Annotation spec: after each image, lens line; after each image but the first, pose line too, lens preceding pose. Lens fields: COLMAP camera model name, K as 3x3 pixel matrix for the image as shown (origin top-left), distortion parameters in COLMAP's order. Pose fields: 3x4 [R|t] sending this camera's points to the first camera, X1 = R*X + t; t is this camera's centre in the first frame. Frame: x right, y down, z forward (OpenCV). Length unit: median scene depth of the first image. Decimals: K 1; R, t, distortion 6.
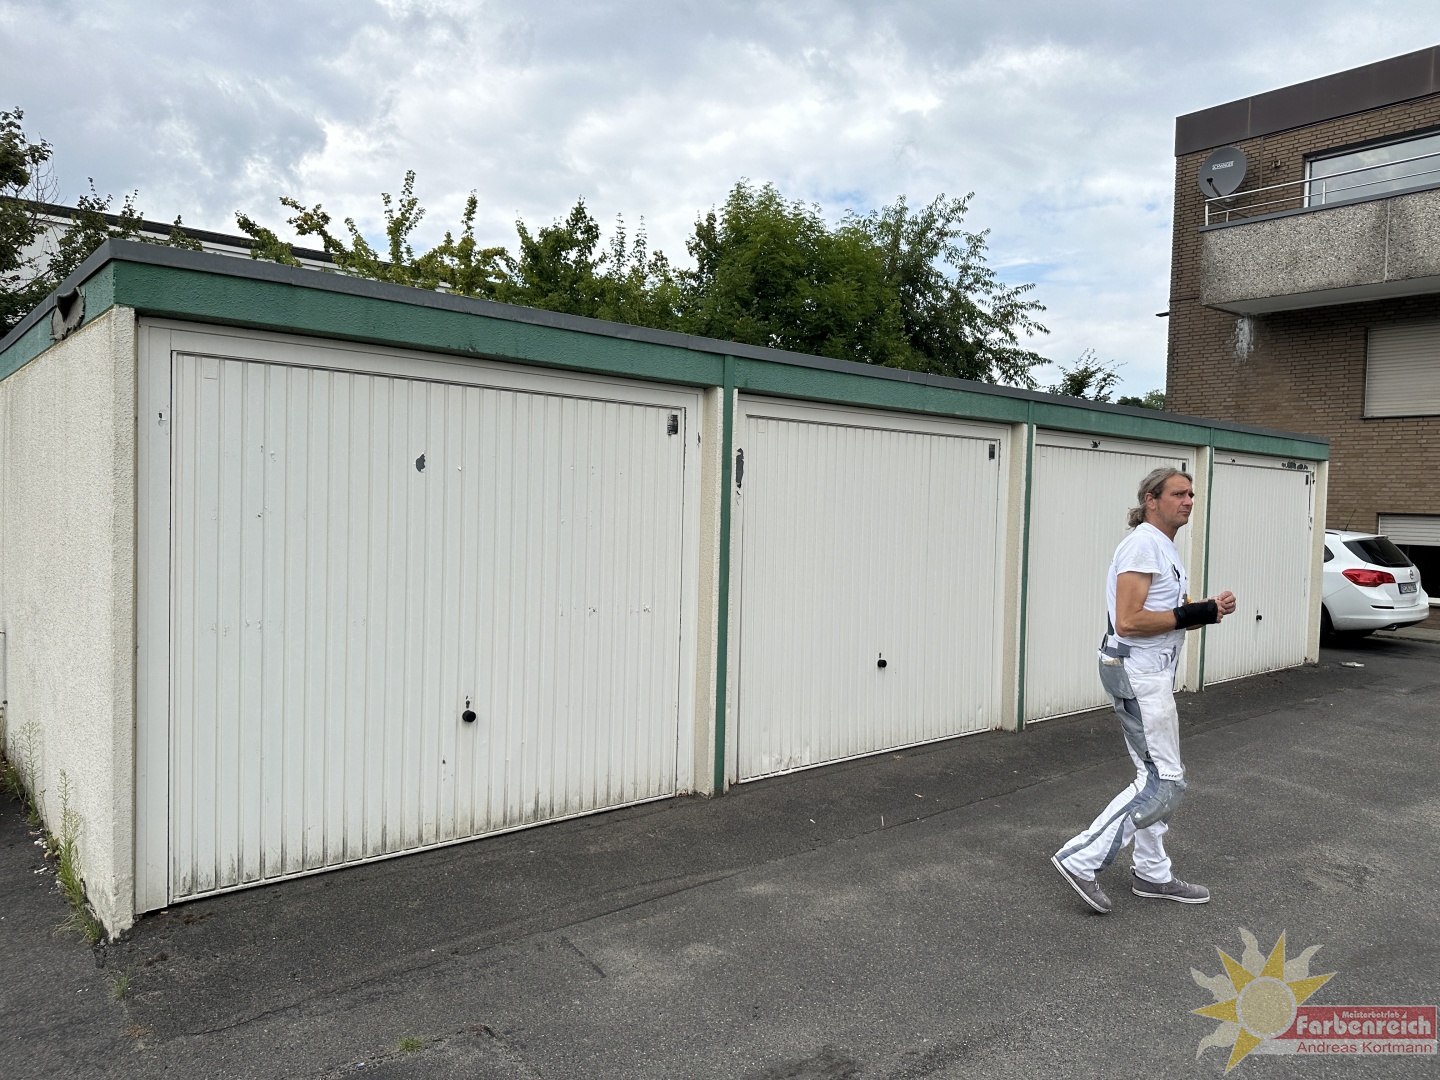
lens RADIAL K [[1032.1, 0, 720.6], [0, 1032.1, 540.9], [0, 0, 1]] dist [0.048164, -0.062927]
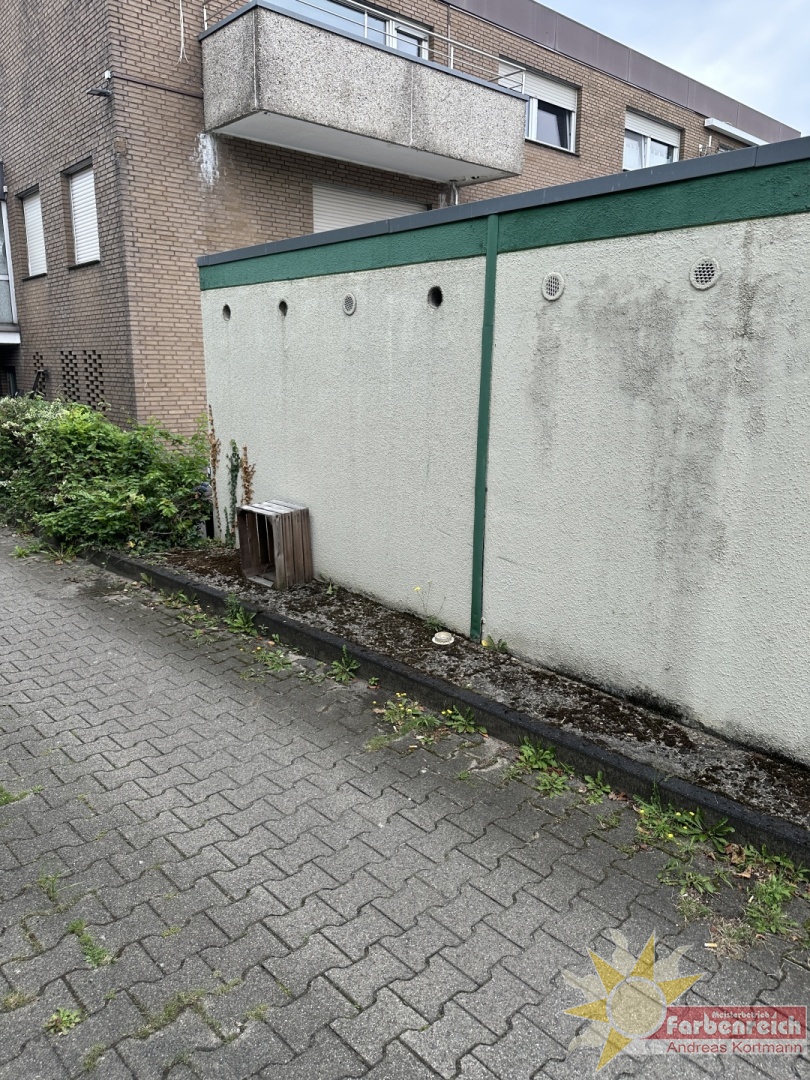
lens RADIAL K [[774.1, 0, 405.8], [0, 774.1, 540.3], [0, 0, 1]] dist [0.048164, -0.062927]
pose [[-0.048705, -0.246313, 0.967966, -0.213491], [0.032306, 0.968220, 0.248004, -0.043592], [-0.998291, 0.043350, -0.039200, 0.877151]]
